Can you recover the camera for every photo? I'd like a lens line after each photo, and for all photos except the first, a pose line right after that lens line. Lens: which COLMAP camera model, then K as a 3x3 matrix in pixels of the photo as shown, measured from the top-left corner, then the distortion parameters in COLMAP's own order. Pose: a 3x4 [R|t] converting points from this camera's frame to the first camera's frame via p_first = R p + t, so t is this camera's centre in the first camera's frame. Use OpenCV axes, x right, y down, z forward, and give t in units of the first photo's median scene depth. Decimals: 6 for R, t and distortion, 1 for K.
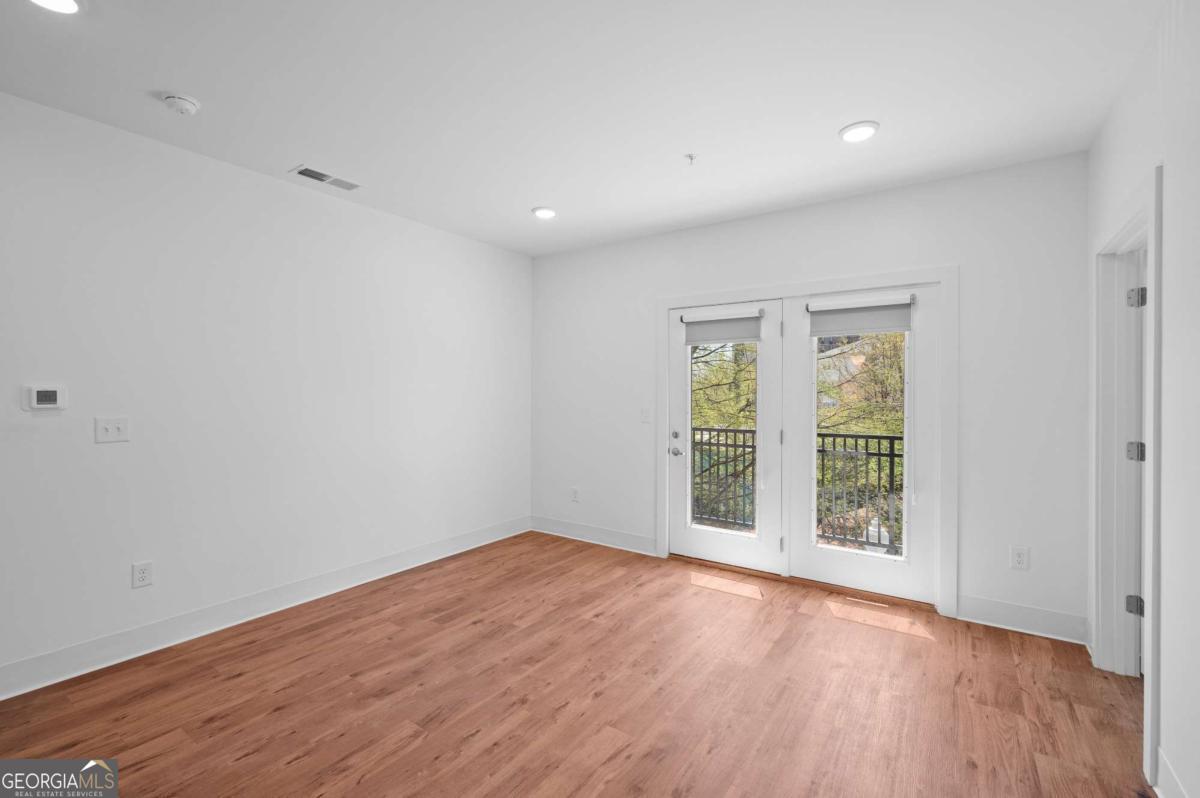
lens RADIAL K [[514.1, 0, 604.0], [0, 514.1, 391.9], [0, 0, 1]] dist [0.005526, -0.001237]
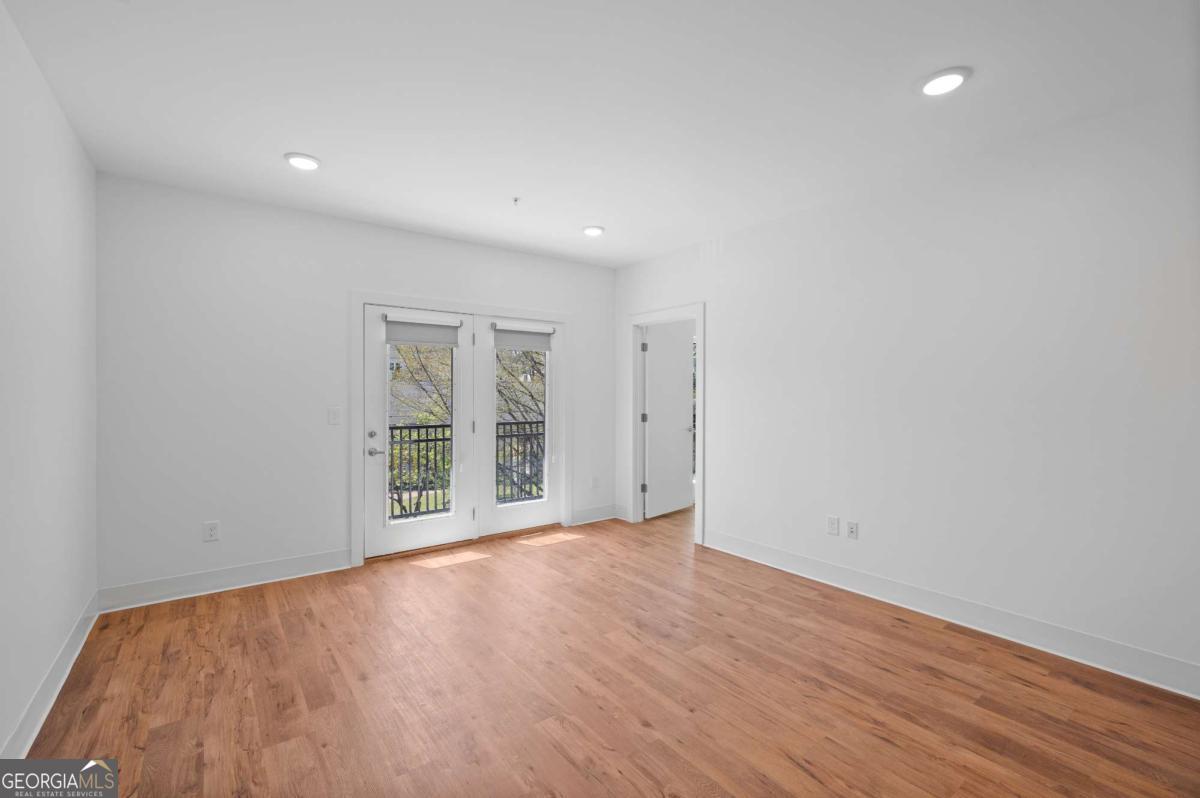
lens RADIAL K [[514.1, 0, 592.1], [0, 514.1, 394.9], [0, 0, 1]] dist [0.005526, -0.001237]
pose [[0.327345, -0.010256, 0.944849, -0.819364], [-0.003122, 0.999924, 0.011935, -0.005353], [-0.944900, -0.006856, 0.327288, 0.370497]]
